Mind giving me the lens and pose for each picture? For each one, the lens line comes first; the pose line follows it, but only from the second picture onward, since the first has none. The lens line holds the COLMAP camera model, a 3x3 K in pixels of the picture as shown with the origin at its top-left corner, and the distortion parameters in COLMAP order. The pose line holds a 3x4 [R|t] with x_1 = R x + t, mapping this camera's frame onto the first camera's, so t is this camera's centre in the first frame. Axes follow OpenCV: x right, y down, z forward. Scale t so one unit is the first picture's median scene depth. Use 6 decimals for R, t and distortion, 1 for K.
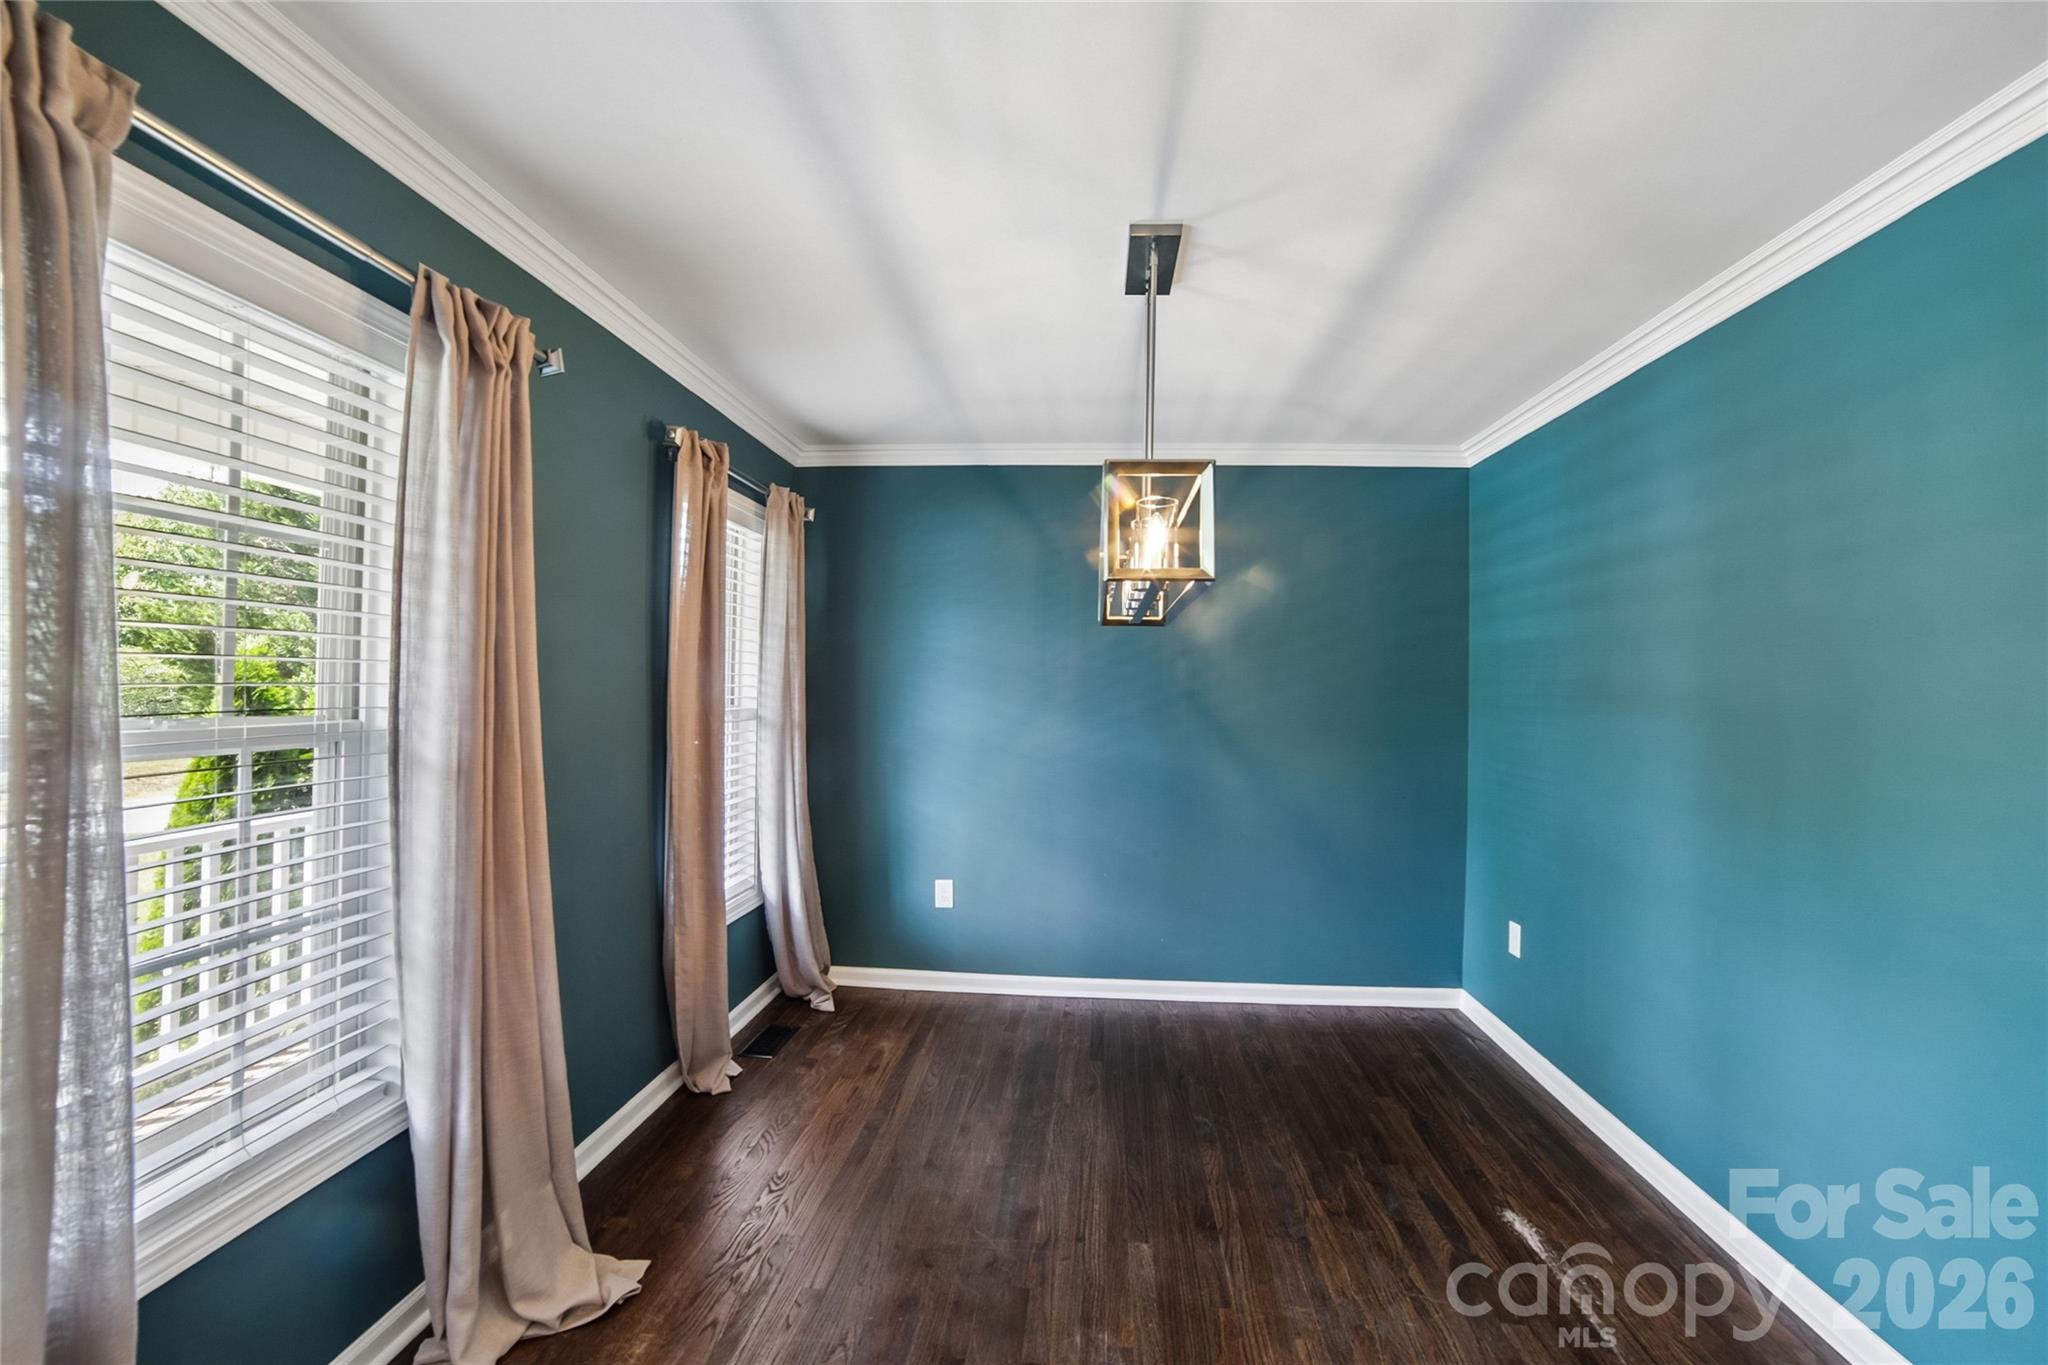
lens RADIAL K [[848.5, 0, 1019.3], [0, 848.5, 677.9], [0, 0, 1]] dist [-0.076645, 0.026880]
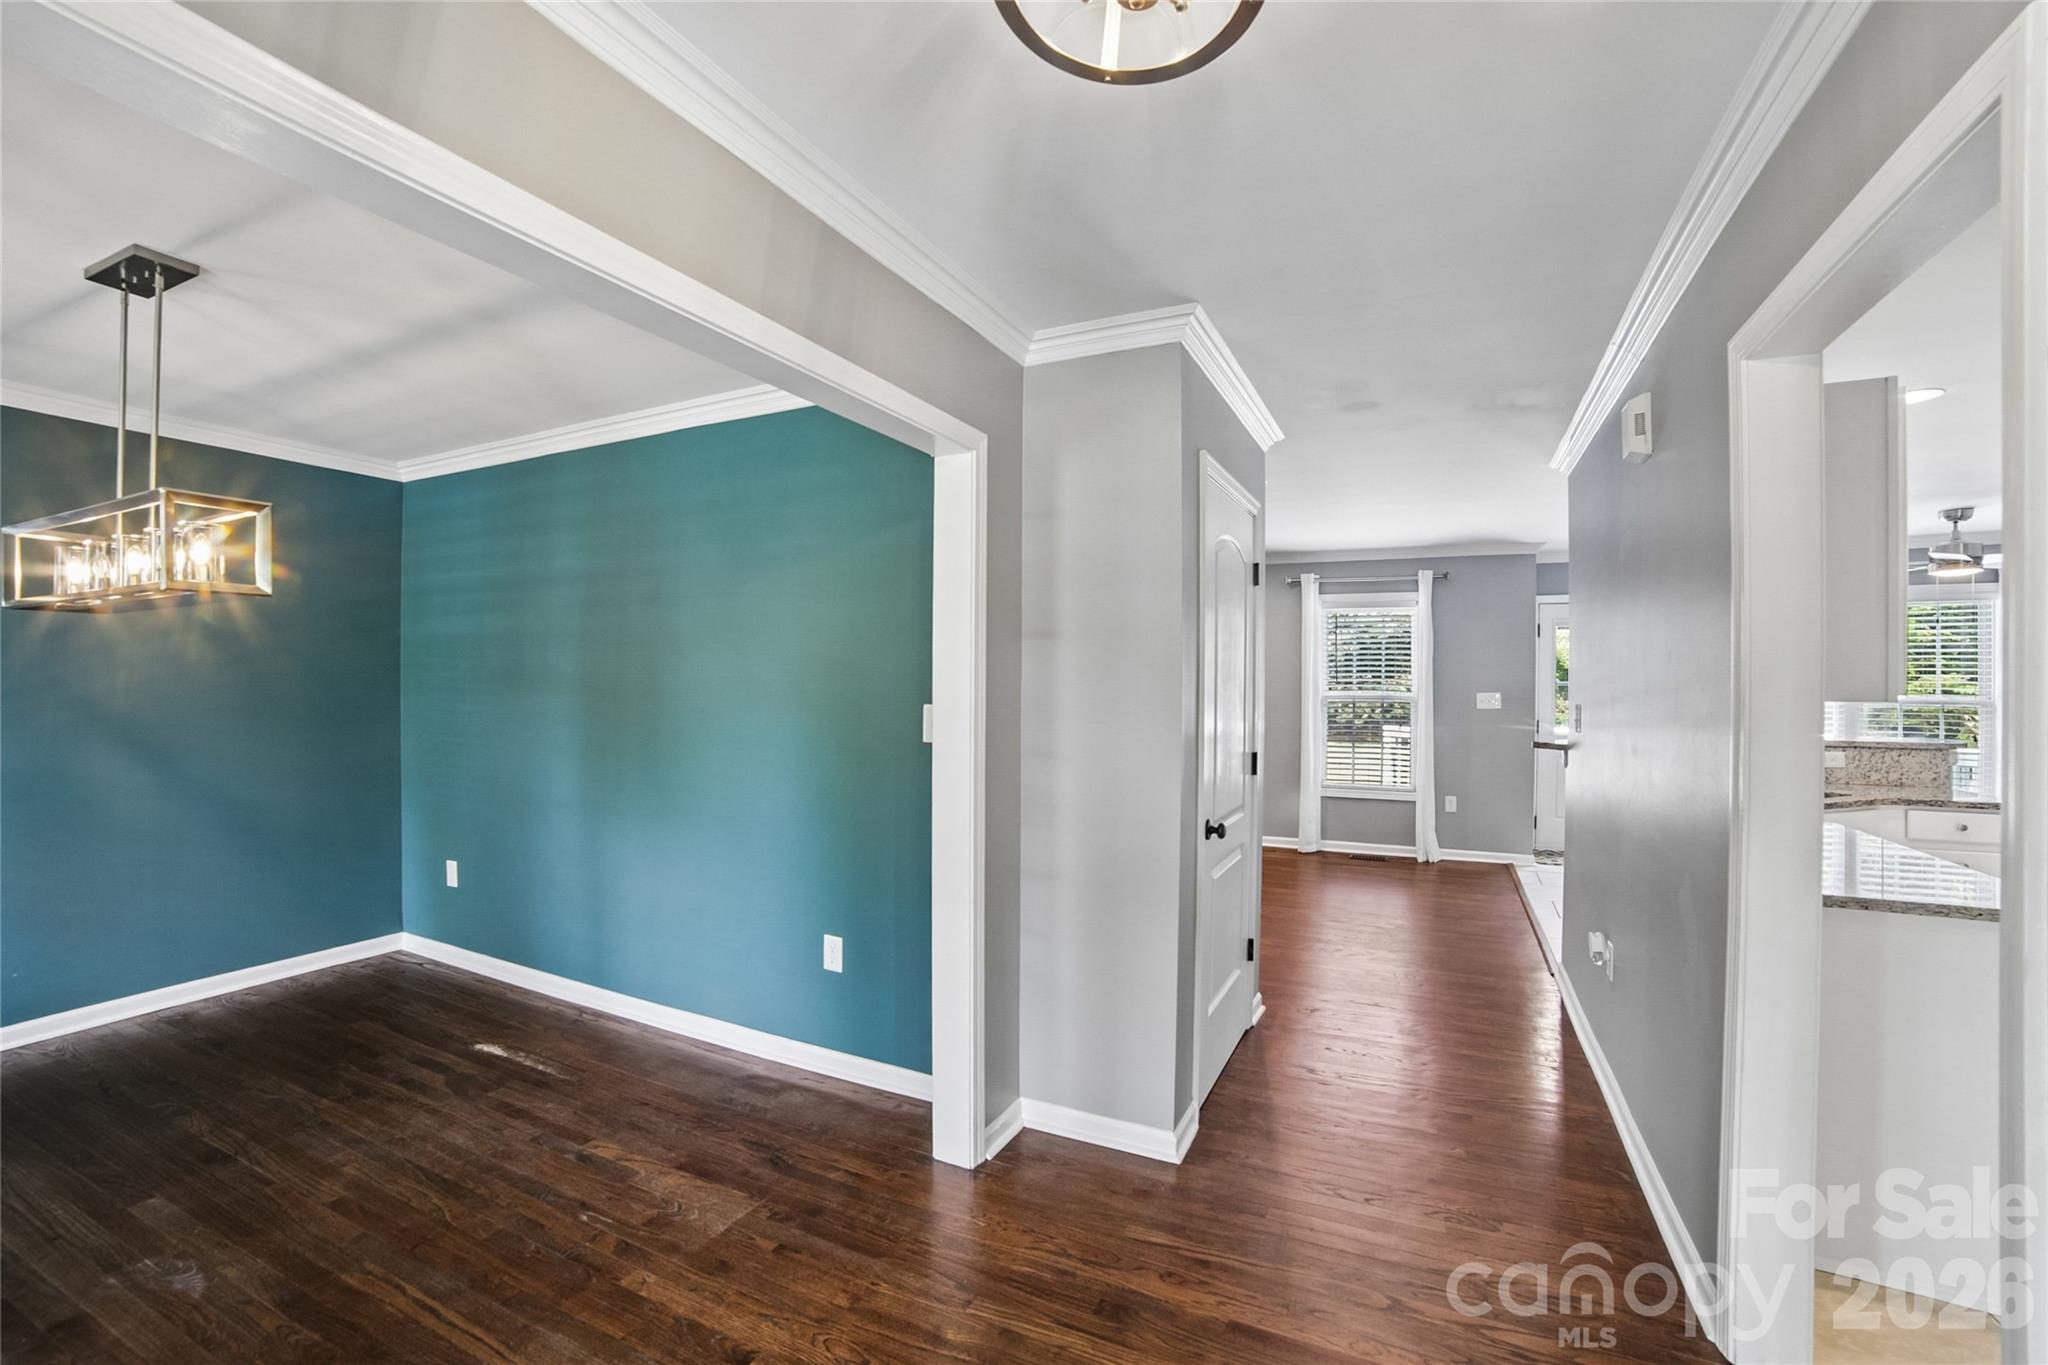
lens RADIAL K [[848.5, 0, 1019.3], [0, 848.5, 677.9], [0, 0, 1]] dist [-0.076645, 0.026880]
pose [[0.364725, -0.012037, 0.931037, -0.314703], [-0.008572, 0.999831, 0.016285, -0.010896], [-0.931076, -0.013920, 0.364560, -0.331395]]
